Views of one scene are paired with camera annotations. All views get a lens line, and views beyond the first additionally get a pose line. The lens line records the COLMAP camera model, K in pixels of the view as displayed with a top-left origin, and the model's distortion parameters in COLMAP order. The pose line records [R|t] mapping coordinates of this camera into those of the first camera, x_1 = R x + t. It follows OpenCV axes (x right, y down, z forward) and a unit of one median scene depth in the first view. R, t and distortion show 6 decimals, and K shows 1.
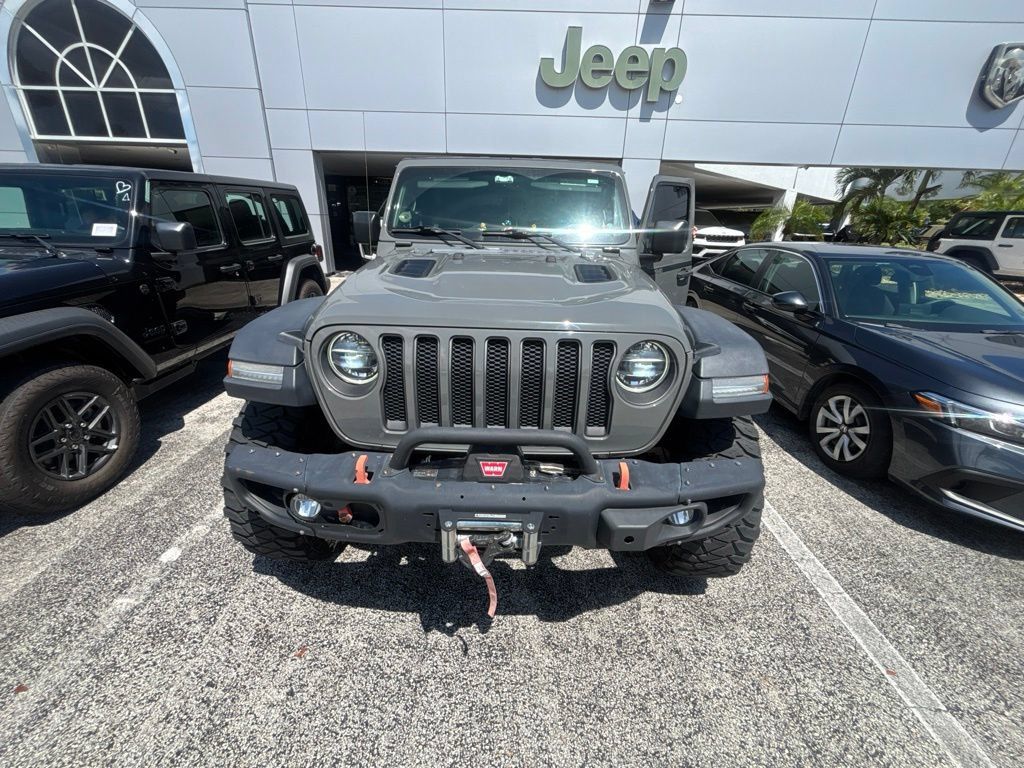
lens RADIAL K [[412.4, 0, 508.8], [0, 412.4, 383.3], [0, 0, 1]] dist [-0.001192, 0.001340]
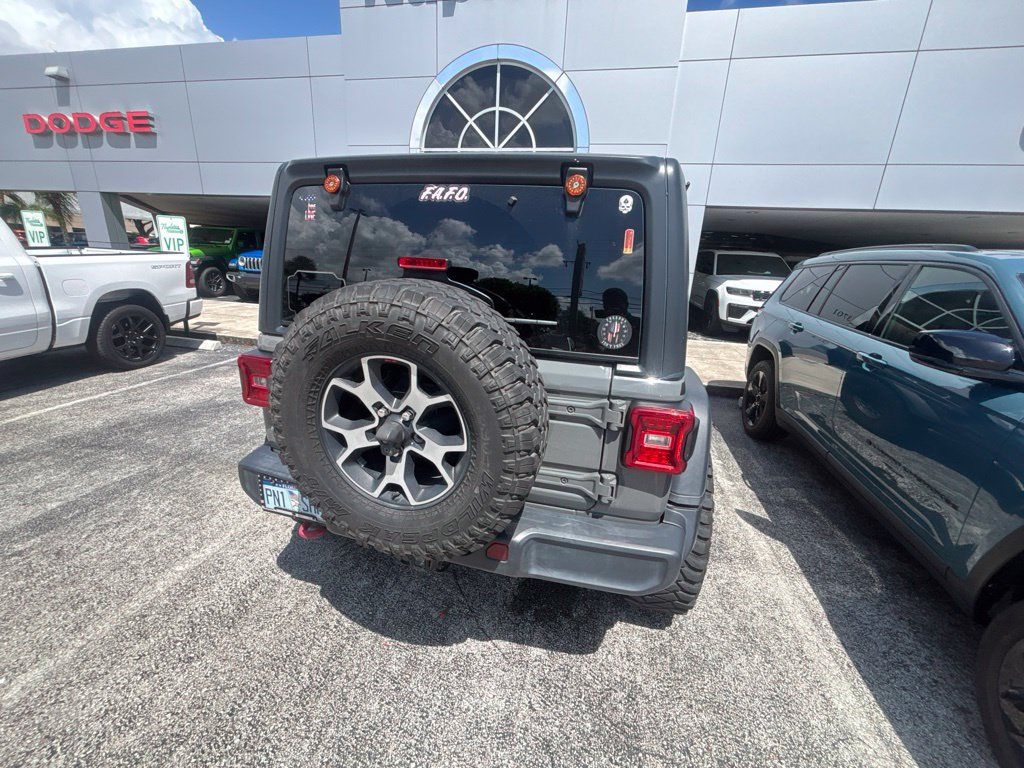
lens RADIAL K [[412.4, 0, 510.8], [0, 412.4, 383.1], [0, 0, 1]] dist [-0.001192, 0.001340]
pose [[0.982035, 0.072090, -0.174383, -0.753976], [-0.087513, 0.992747, -0.082425, -0.062169], [0.167176, 0.096205, 0.981222, 0.065375]]
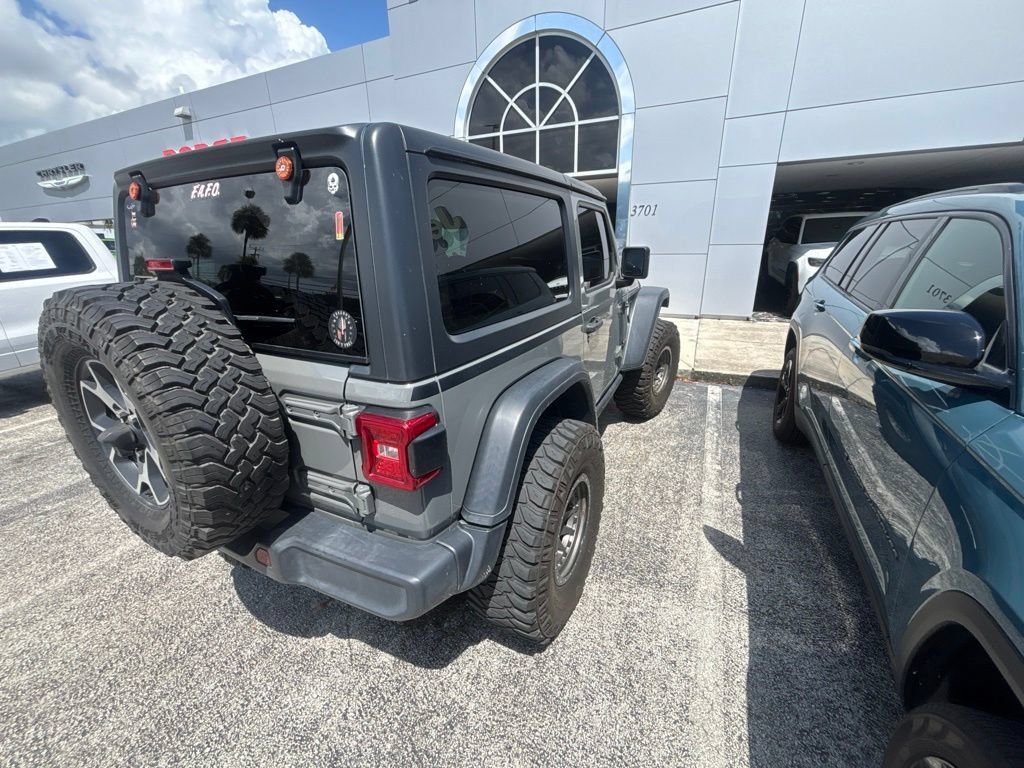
lens RADIAL K [[412.4, 0, 510.5], [0, 412.4, 382.5], [0, 0, 1]] dist [-0.001192, 0.001340]
pose [[0.915470, 0.084188, -0.393481, -0.630171], [-0.103519, 0.994230, -0.028125, -0.082592], [0.388843, 0.066481, 0.918902, 0.120624]]
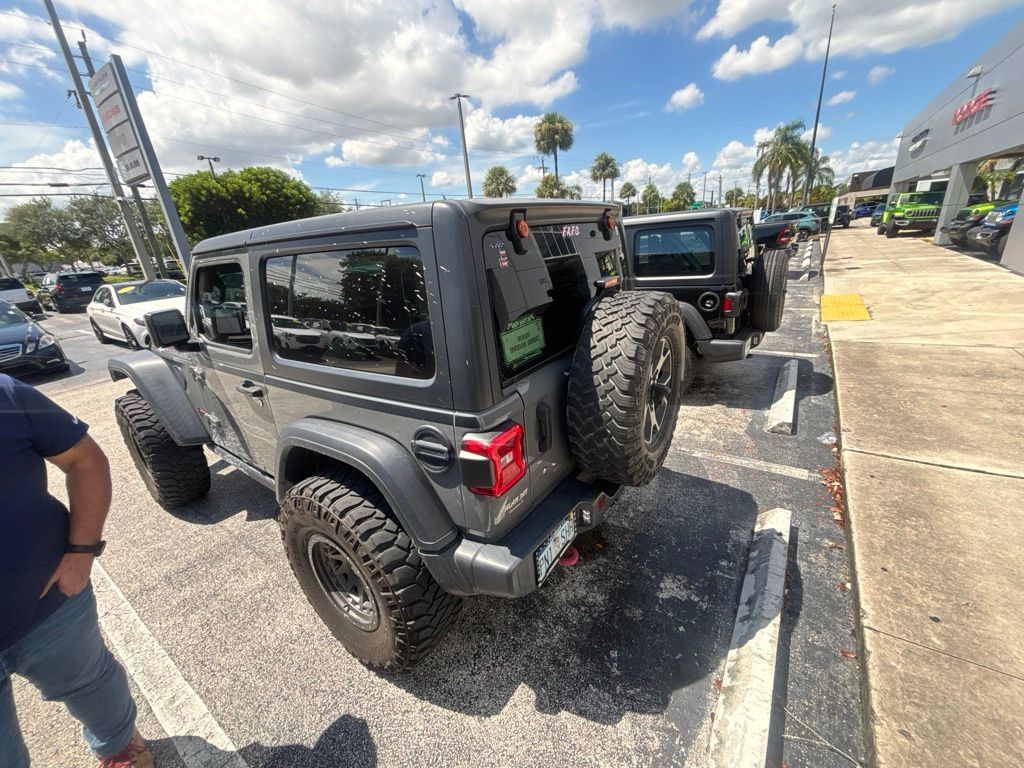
lens RADIAL K [[412.4, 0, 511.0], [0, 412.4, 381.4], [0, 0, 1]] dist [-0.001192, 0.001340]
pose [[0.487764, -0.359090, 0.795702, -1.042933], [0.409329, 0.899149, 0.154857, -0.126480], [-0.771062, 0.250170, 0.585558, 0.134219]]
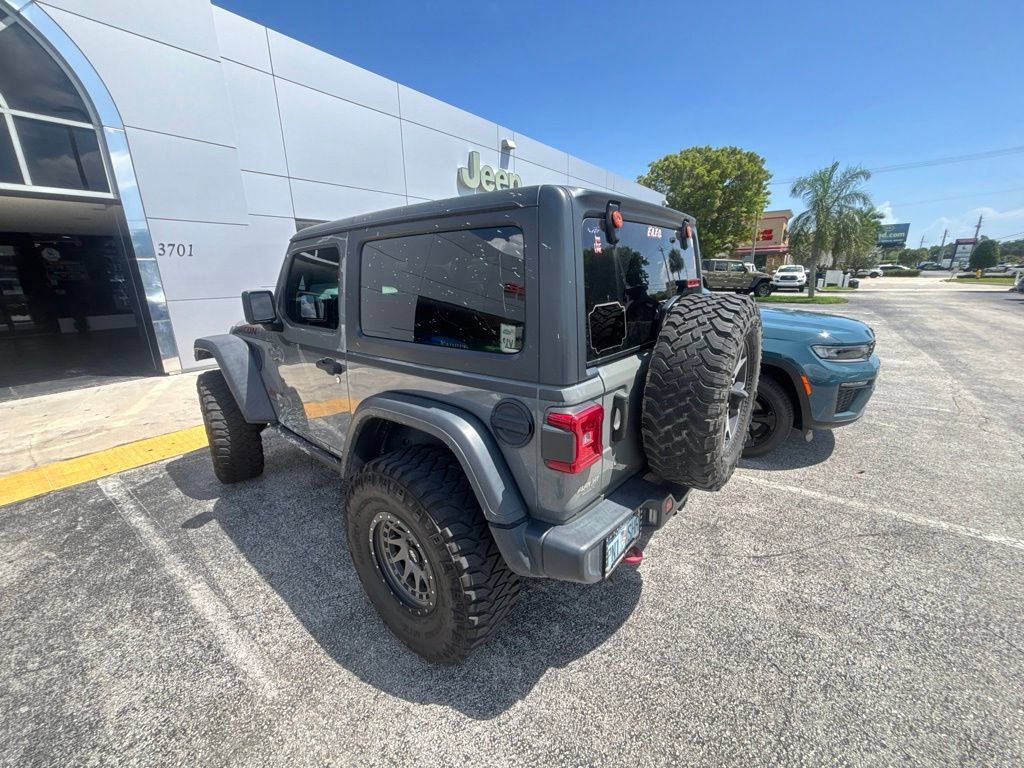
lens RADIAL K [[412.4, 0, 511.5], [0, 412.4, 381.4], [0, 0, 1]] dist [-0.001192, 0.001340]
pose [[0.572343, -0.252644, 0.780125, -1.067030], [0.340556, 0.938665, 0.054136, -0.113023], [-0.745953, 0.234691, 0.623277, 0.155612]]
